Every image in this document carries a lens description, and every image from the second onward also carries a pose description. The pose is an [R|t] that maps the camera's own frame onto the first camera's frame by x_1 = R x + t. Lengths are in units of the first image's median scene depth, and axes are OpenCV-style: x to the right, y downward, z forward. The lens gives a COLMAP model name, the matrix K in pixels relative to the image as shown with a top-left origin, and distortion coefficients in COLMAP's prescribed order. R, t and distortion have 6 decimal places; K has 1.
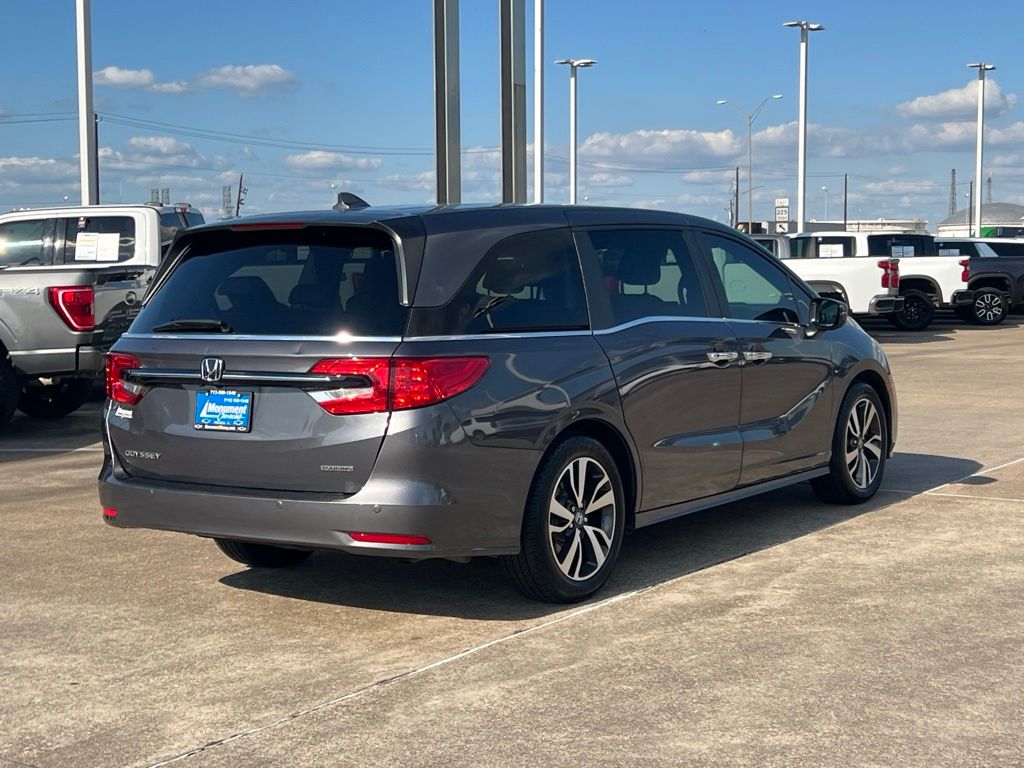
lens RADIAL K [[1518.5, 0, 533.5], [0, 1518.5, 387.0], [0, 0, 1]] dist [0.207177, -0.672459]
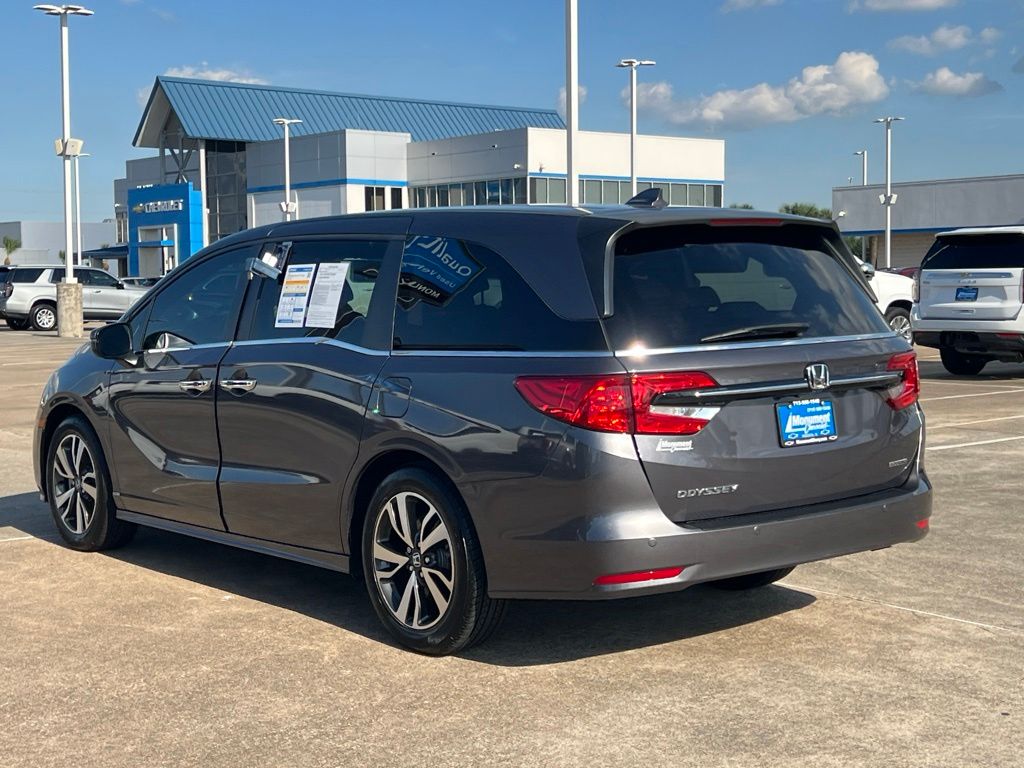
lens RADIAL K [[1518.5, 0, 533.5], [0, 1518.5, 387.0], [0, 0, 1]] dist [0.207177, -0.672459]
pose [[0.266967, -0.065908, 0.961449, -1.129051], [0.076121, 0.995984, 0.047139, -0.061072], [-0.960695, 0.060602, 0.270912, 0.916872]]
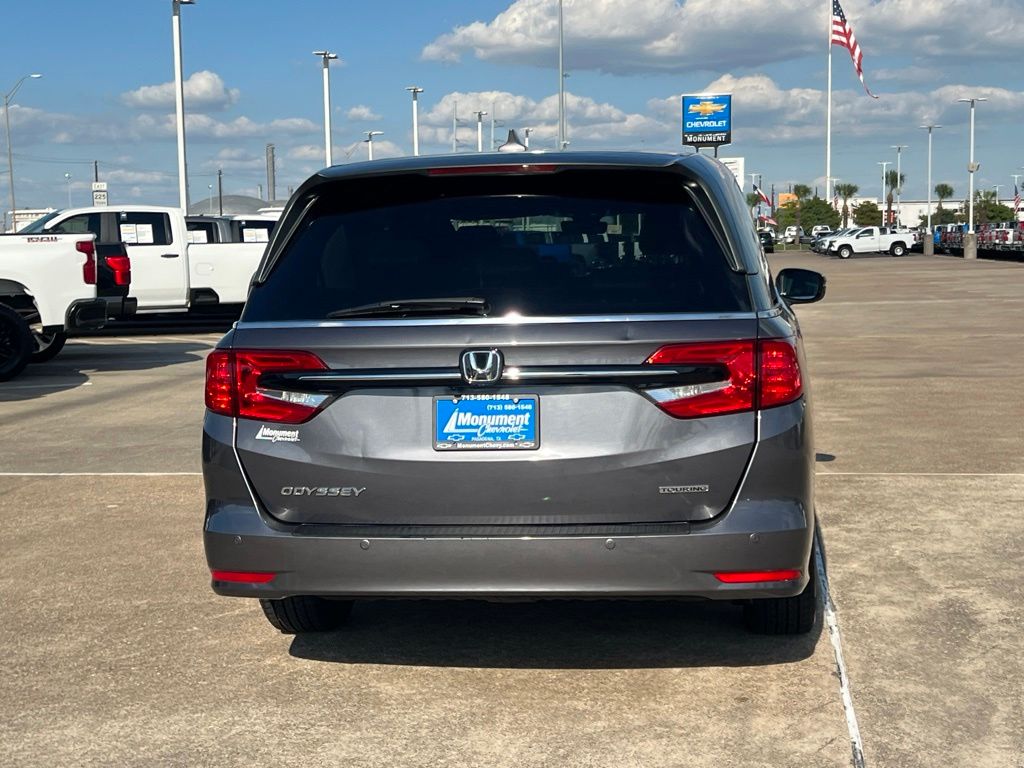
lens RADIAL K [[1524.4, 0, 513.2], [0, 1524.4, 402.1], [0, 0, 1]] dist [0.188390, -0.613049]
pose [[0.888213, -0.049168, 0.456794, -0.527095], [0.042119, 0.998784, 0.025609, -0.012197], [-0.457498, -0.003507, 0.889204, 0.351623]]
